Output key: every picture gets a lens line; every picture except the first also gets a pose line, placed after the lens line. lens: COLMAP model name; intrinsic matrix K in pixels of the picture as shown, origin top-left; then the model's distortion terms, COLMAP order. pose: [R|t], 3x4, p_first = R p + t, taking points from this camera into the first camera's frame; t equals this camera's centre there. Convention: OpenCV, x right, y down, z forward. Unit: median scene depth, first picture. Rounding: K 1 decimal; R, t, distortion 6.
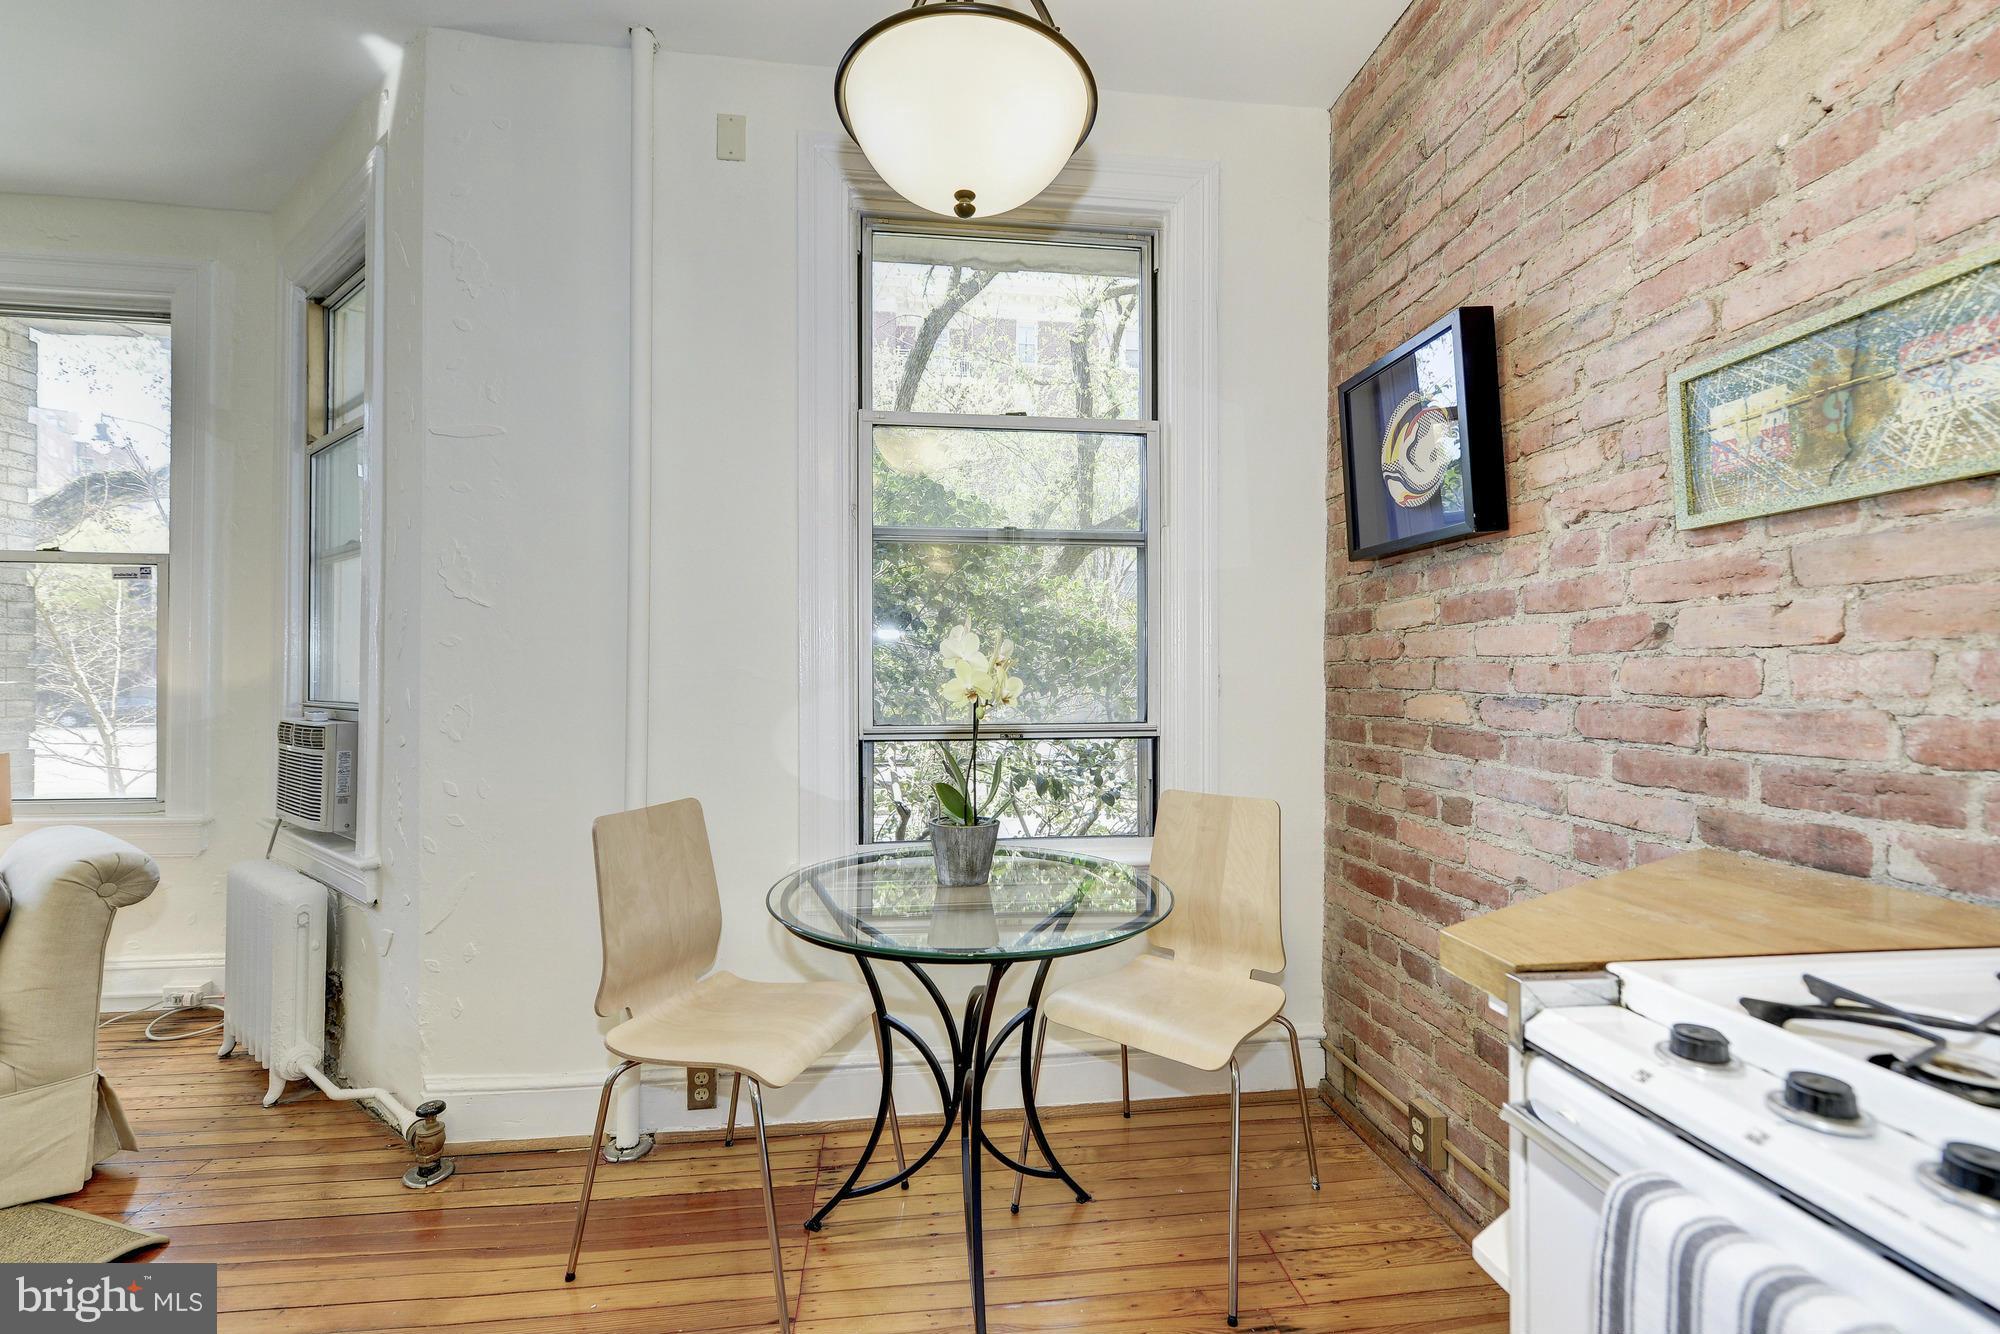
lens RADIAL K [[807.4, 0, 999.9], [0, 807.4, 670.4], [0, 0, 1]] dist [0.001936, -0.000706]
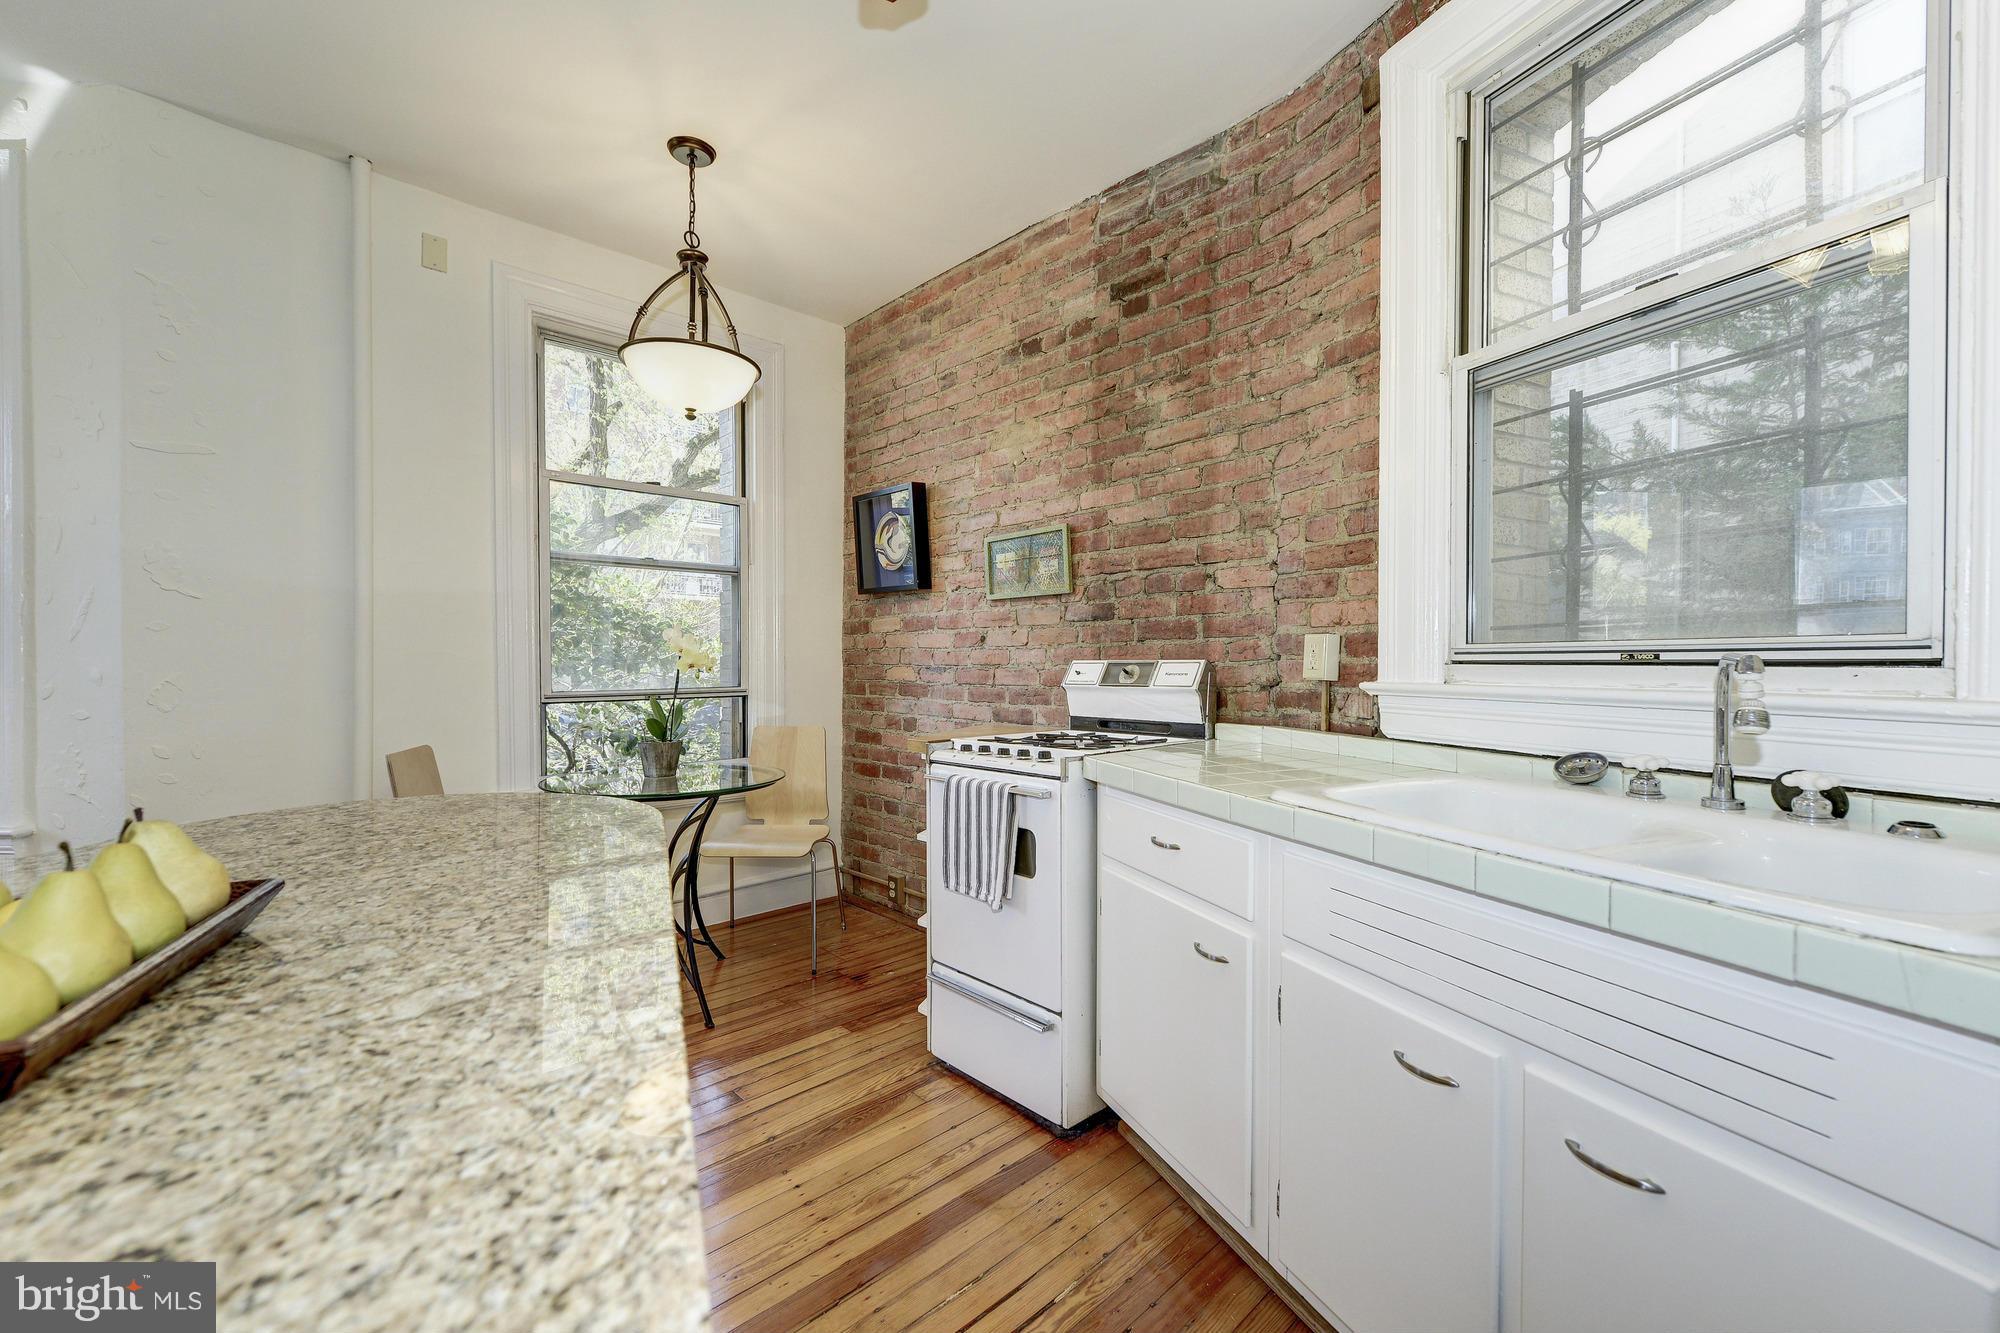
lens RADIAL K [[807.4, 0, 1000.9], [0, 807.4, 665.6], [0, 0, 1]] dist [0.001936, -0.000706]
pose [[0.804913, -0.004960, 0.593372, -0.441240], [-0.003147, 0.999915, 0.012628, 0.000921], [-0.593384, -0.012032, 0.804829, -0.746127]]
